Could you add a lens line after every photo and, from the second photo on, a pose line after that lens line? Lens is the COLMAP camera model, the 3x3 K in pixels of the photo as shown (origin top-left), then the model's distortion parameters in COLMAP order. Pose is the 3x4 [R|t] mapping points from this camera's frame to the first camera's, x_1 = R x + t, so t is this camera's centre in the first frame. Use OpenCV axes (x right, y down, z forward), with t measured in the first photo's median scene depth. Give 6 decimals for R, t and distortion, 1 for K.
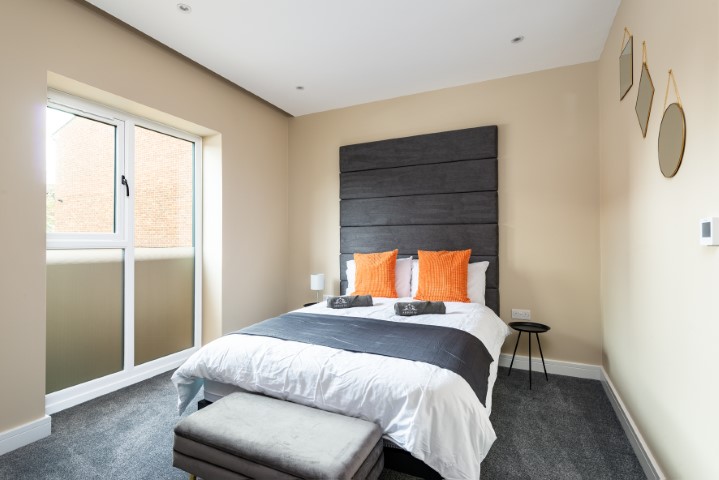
lens RADIAL K [[343.7, 0, 362.2], [0, 343.7, 239.4], [0, 0, 1]] dist [0.000130, -0.003314]
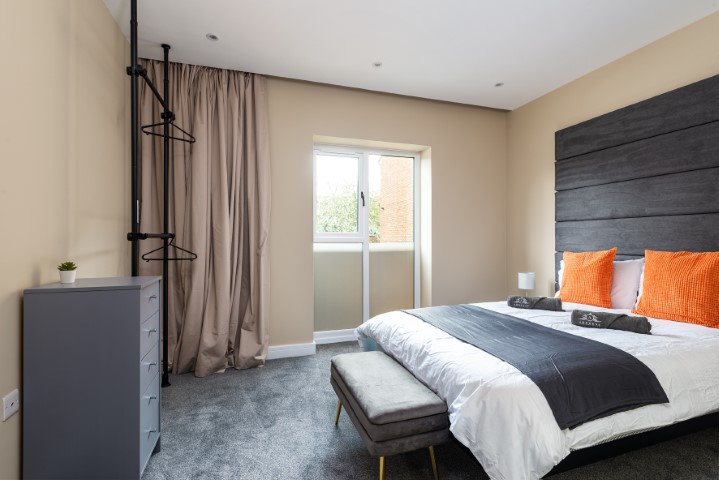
lens RADIAL K [[343.7, 0, 359.1], [0, 343.7, 237.8], [0, 0, 1]] dist [0.000130, -0.003314]
pose [[0.680925, 0.000251, -0.732353, 0.289091], [0.003679, 0.999986, 0.003763, -0.000038], [0.732344, -0.005257, 0.680914, 0.018770]]
